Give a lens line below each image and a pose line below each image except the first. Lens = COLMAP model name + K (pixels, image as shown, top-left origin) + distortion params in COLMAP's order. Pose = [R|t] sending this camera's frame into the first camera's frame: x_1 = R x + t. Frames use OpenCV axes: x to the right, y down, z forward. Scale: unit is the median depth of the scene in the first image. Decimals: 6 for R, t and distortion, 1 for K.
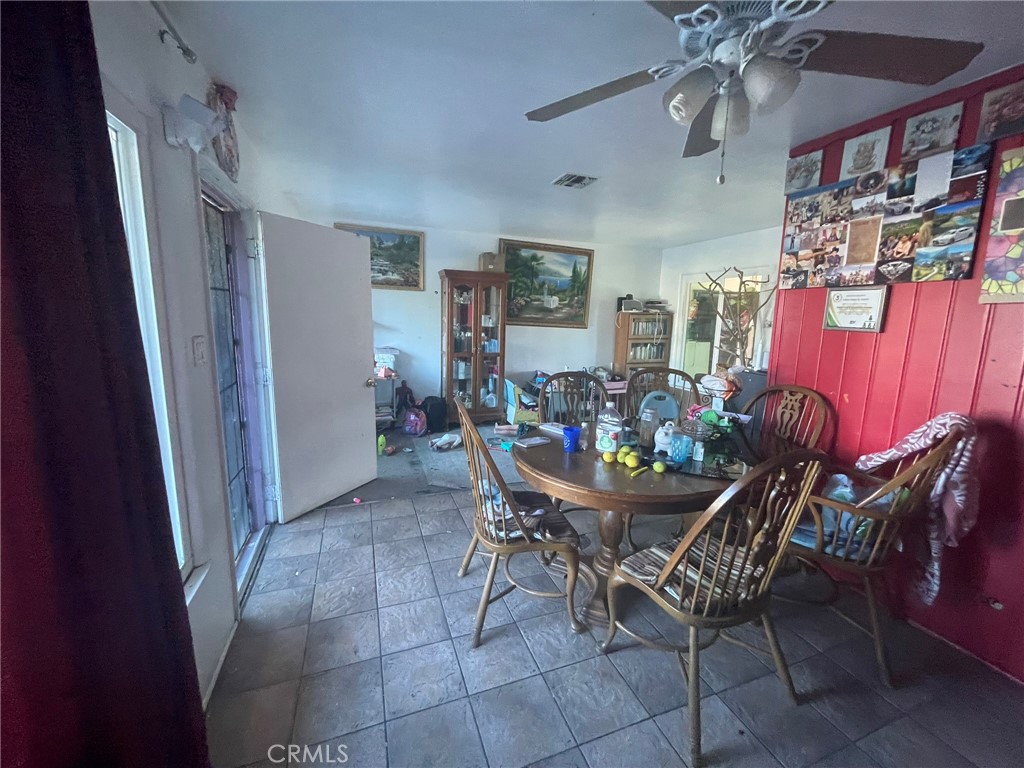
lens RADIAL K [[412.4, 0, 514.3], [0, 412.4, 383.9], [0, 0, 1]] dist [-0.002647, 0.000025]
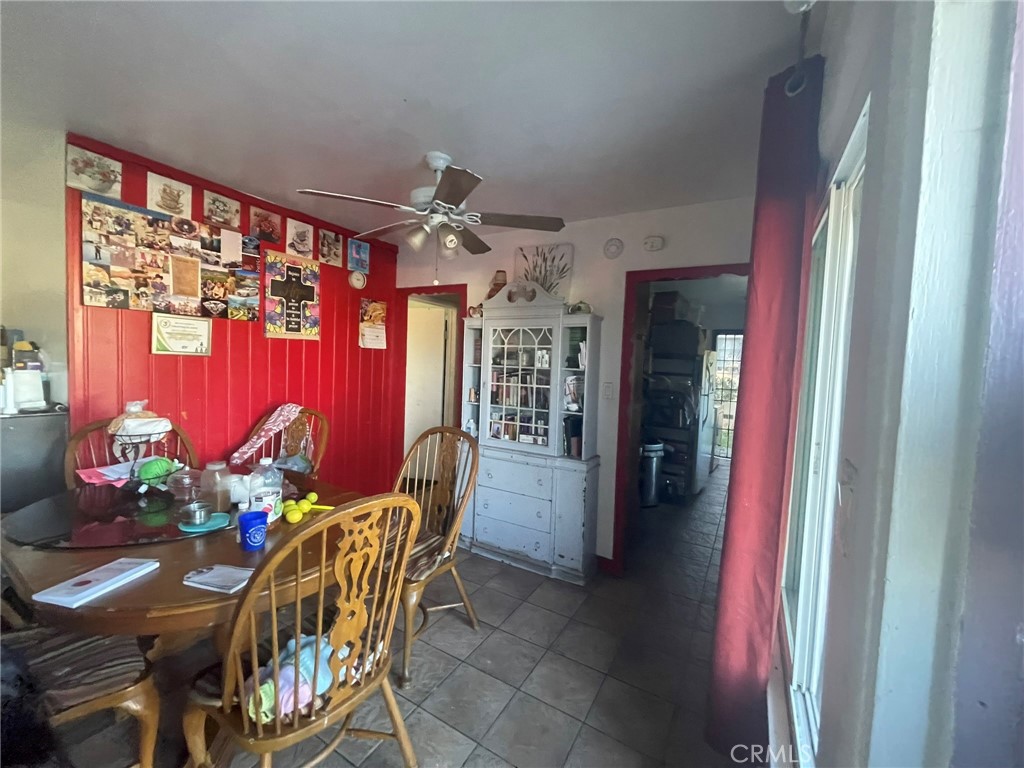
lens RADIAL K [[412.4, 0, 518.0], [0, 412.4, 381.0], [0, 0, 1]] dist [-0.002647, 0.000025]
pose [[-0.645825, -0.092086, 0.757912, -0.584941], [0.064855, 0.982495, 0.174637, -0.185889], [-0.760726, 0.161939, -0.628548, 0.975331]]
